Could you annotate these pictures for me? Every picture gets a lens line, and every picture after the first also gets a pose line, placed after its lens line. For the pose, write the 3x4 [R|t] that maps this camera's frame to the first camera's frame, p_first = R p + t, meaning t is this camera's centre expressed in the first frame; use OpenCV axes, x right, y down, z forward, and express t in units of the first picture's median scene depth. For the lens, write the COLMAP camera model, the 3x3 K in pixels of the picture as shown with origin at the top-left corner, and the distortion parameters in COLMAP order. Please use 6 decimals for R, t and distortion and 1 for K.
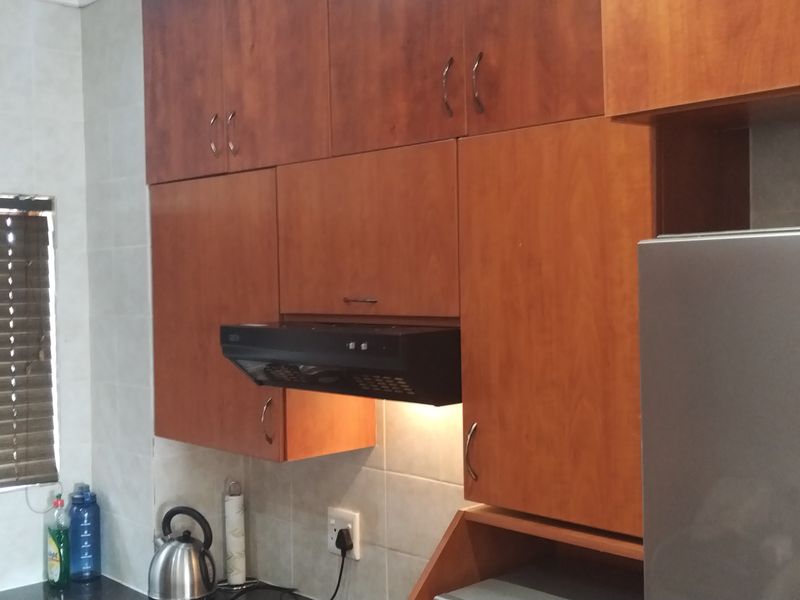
lens RADIAL K [[995.7, 0, 400.0], [0, 995.7, 300.0], [0, 0, 1]] dist [0.095711, -0.291064]
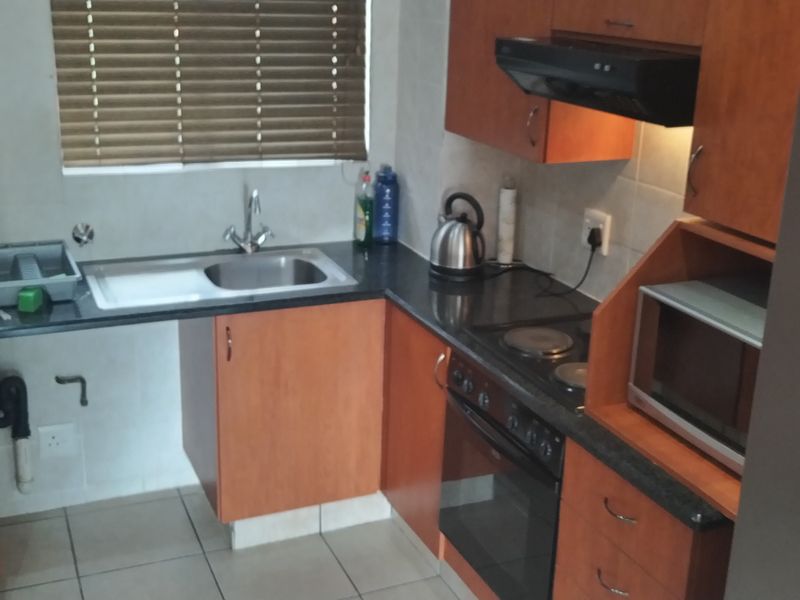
lens RADIAL K [[995.7, 0, 400.0], [0, 995.7, 300.0], [0, 0, 1]] dist [0.095711, -0.291064]
pose [[0.943262, 0.147341, -0.297569, 0.079394], [-0.054231, 0.952486, 0.299714, -0.020309], [0.327591, -0.266572, 0.906435, -0.116649]]
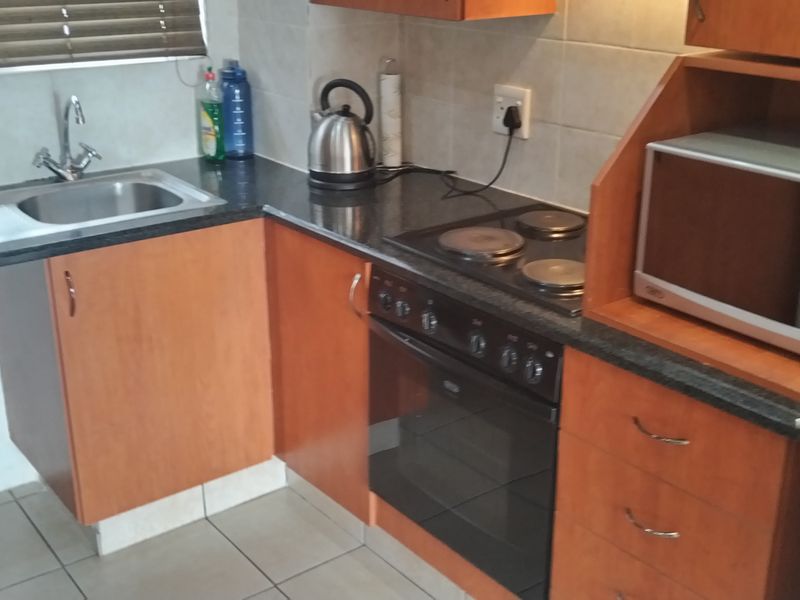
lens RADIAL K [[995.7, 0, 400.0], [0, 995.7, 300.0], [0, 0, 1]] dist [0.095711, -0.291064]
pose [[0.995540, 0.049438, -0.080354, -0.072998], [-0.019648, 0.941679, 0.335937, 0.081401], [0.092276, -0.332860, 0.938450, 0.039994]]
